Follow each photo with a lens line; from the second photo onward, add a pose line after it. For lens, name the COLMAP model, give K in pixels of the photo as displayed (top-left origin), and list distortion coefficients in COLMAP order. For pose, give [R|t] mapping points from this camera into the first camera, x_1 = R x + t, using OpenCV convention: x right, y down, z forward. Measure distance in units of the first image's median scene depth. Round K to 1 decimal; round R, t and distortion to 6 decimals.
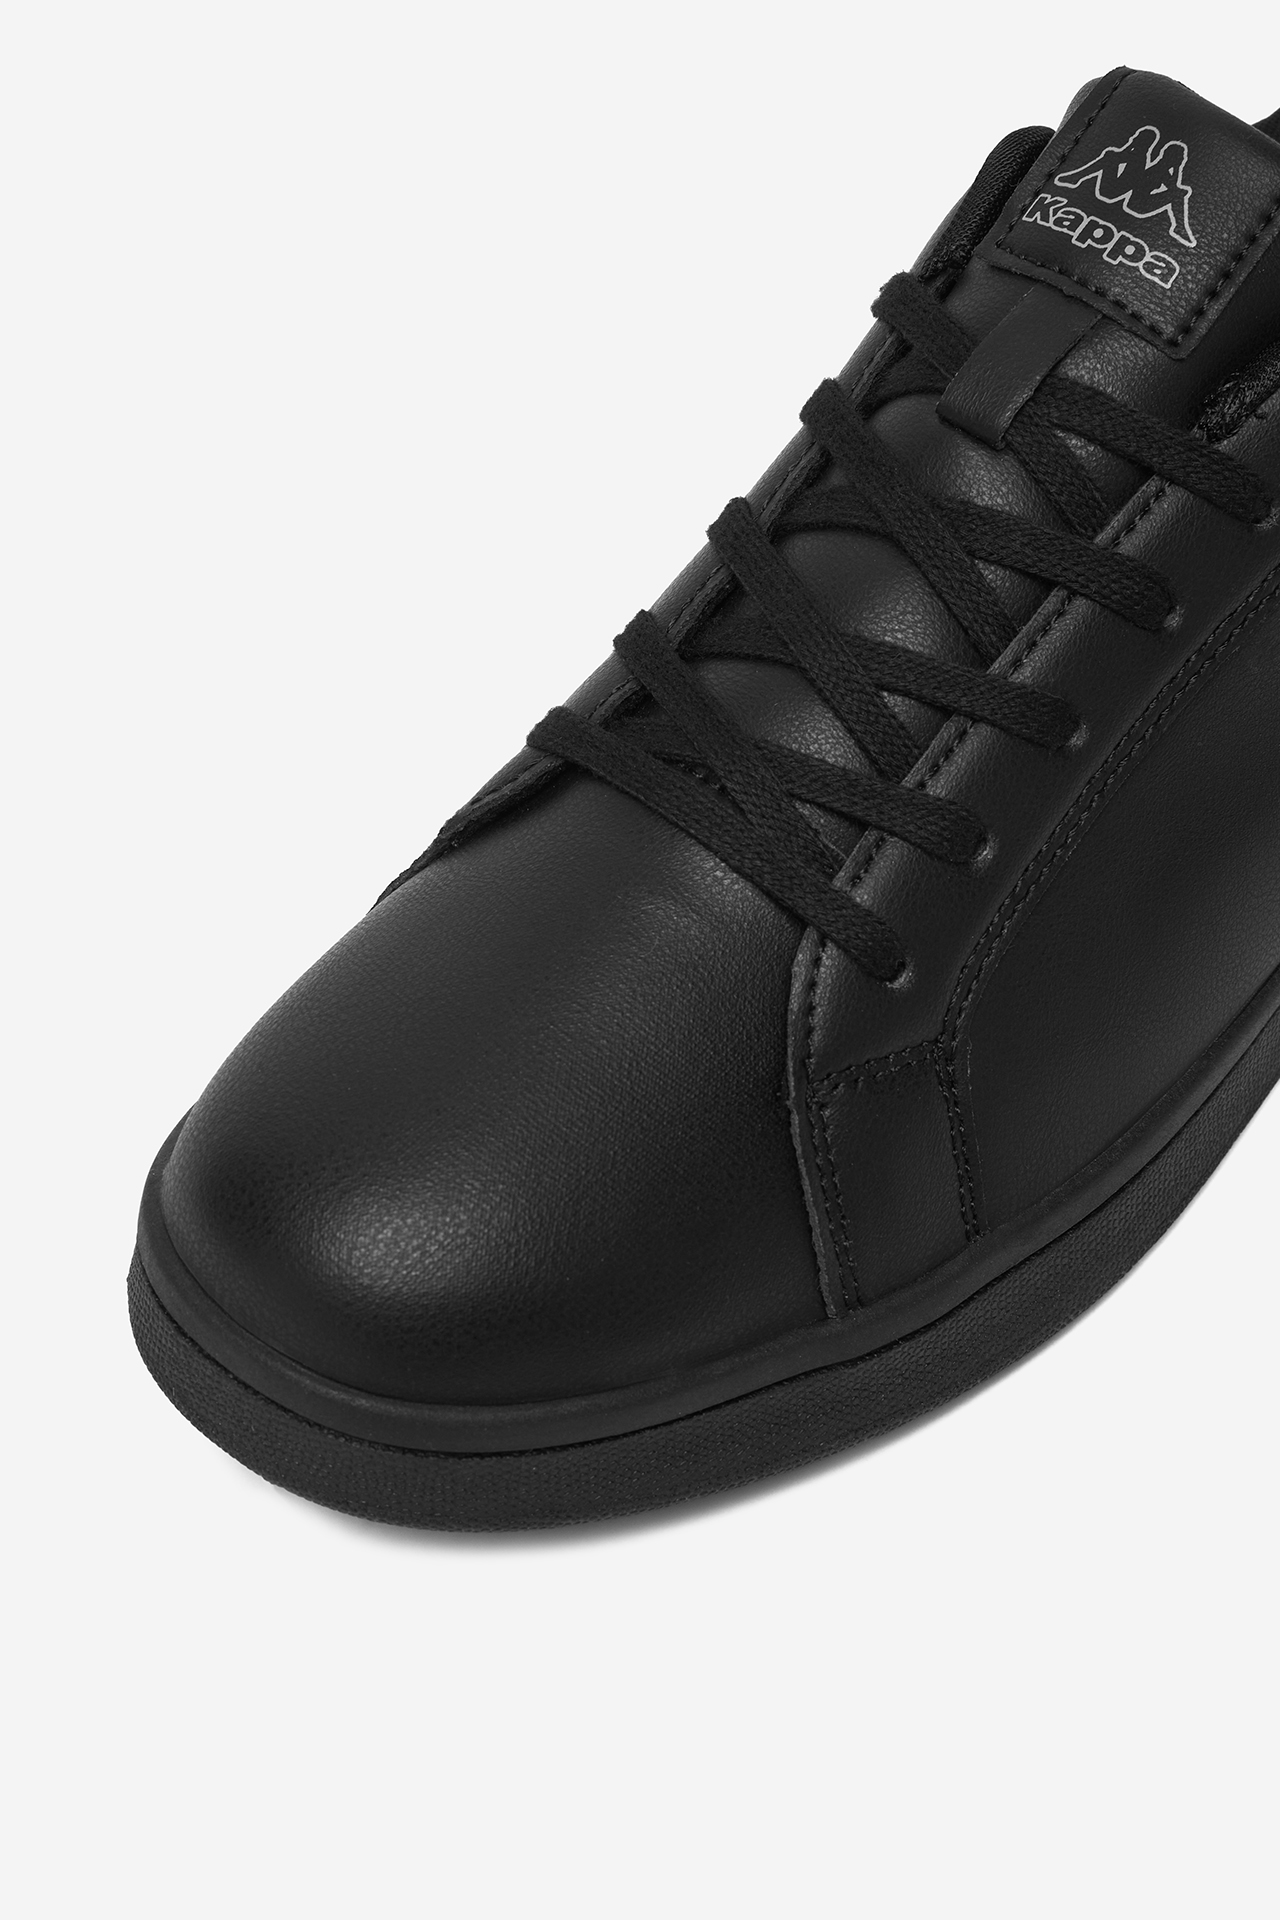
lens RADIAL K [[3377.7, 0, 638.0], [0, 3377.7, 960.0], [0, 0, 1]] dist [0.036651, 0.000000]
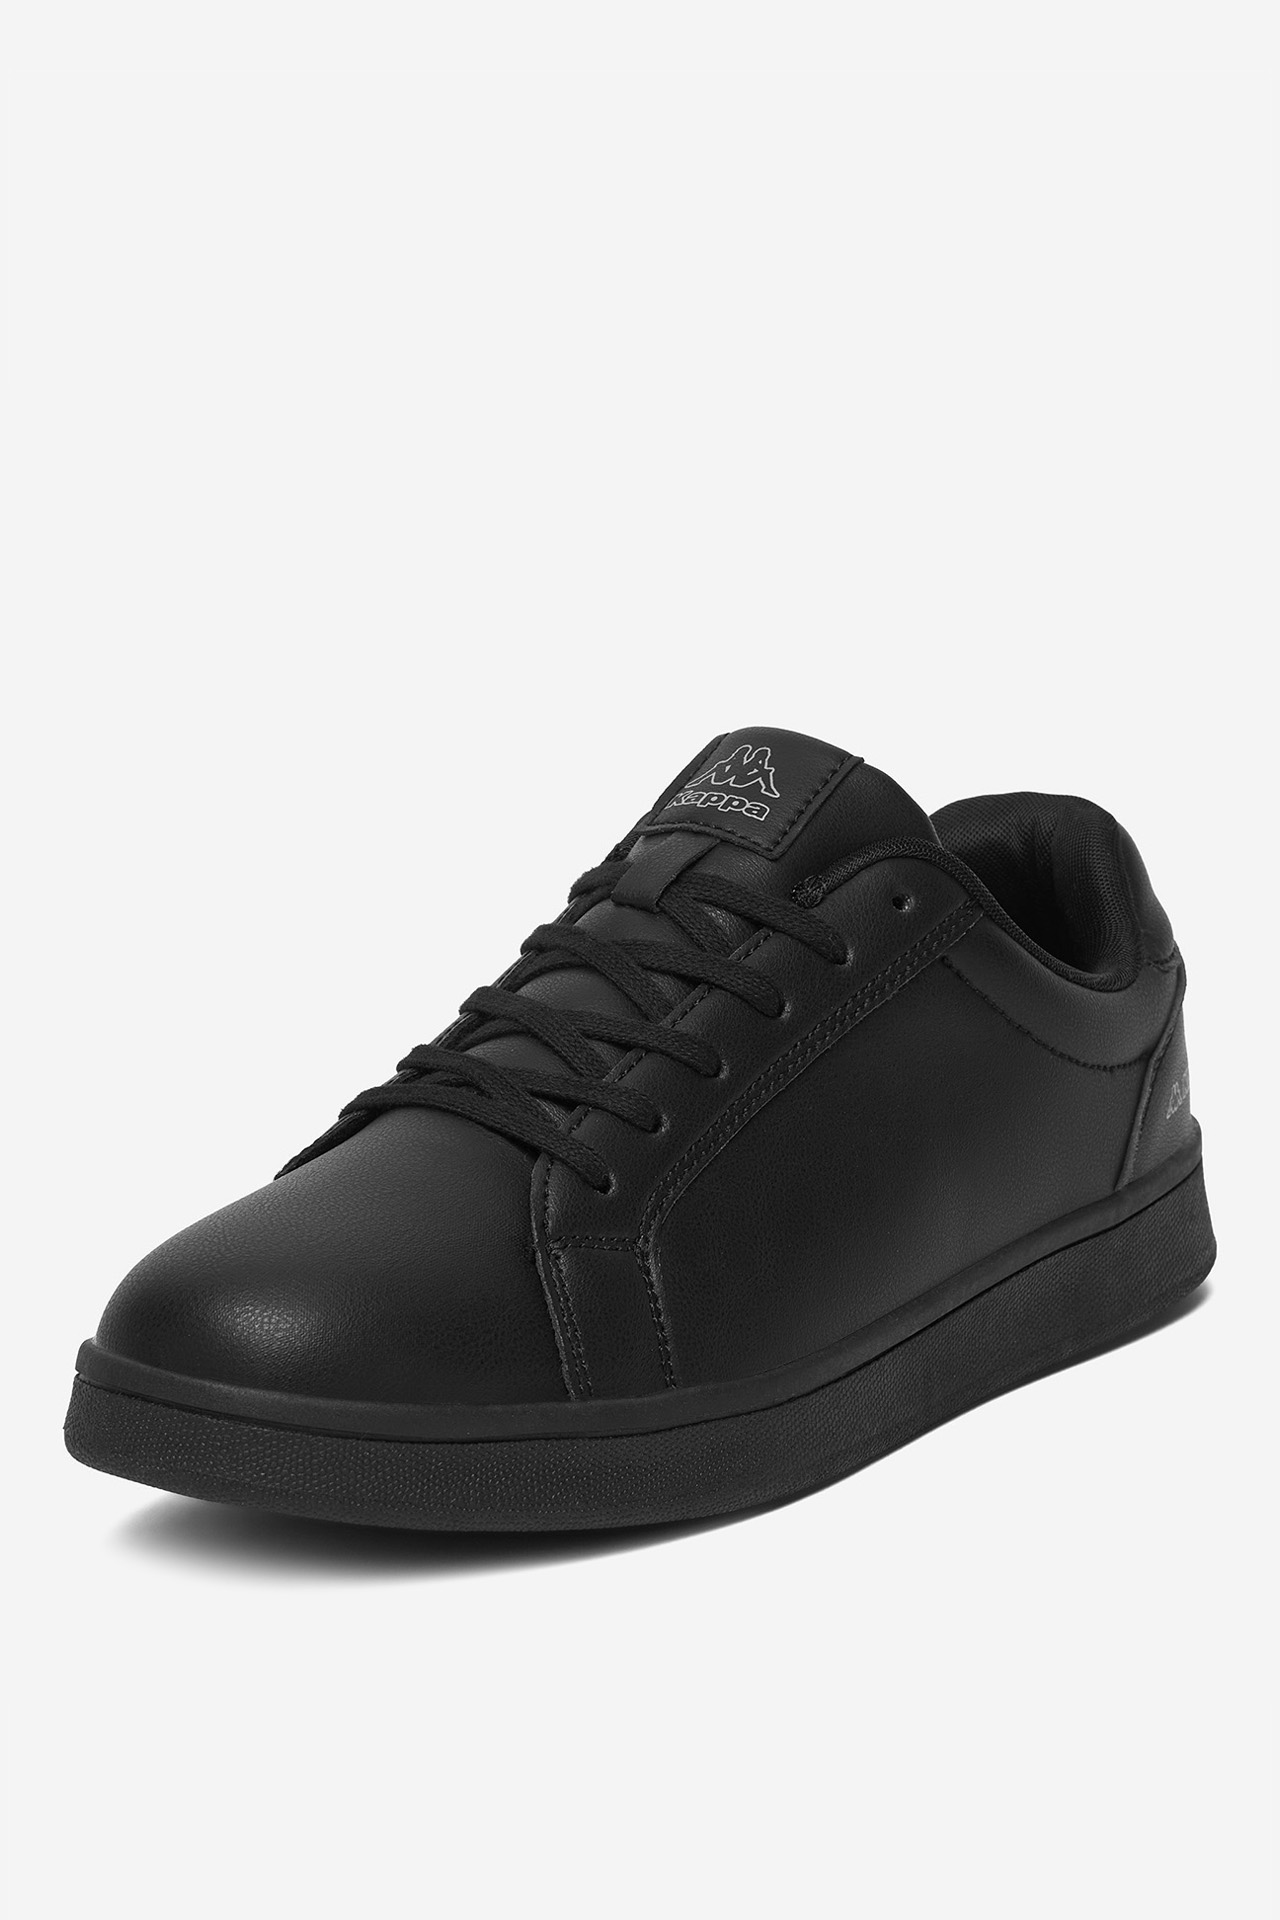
lens RADIAL K [[5086.9, 0, 640.5], [0, 5086.9, 959.6], [0, 0, 1]] dist [0.017650, 0.000000]
pose [[0.996343, -0.022939, 0.082312, -0.081160], [0.060532, 0.869379, -0.490425, 0.944152], [-0.060311, 0.493614, 0.867588, -0.898219]]
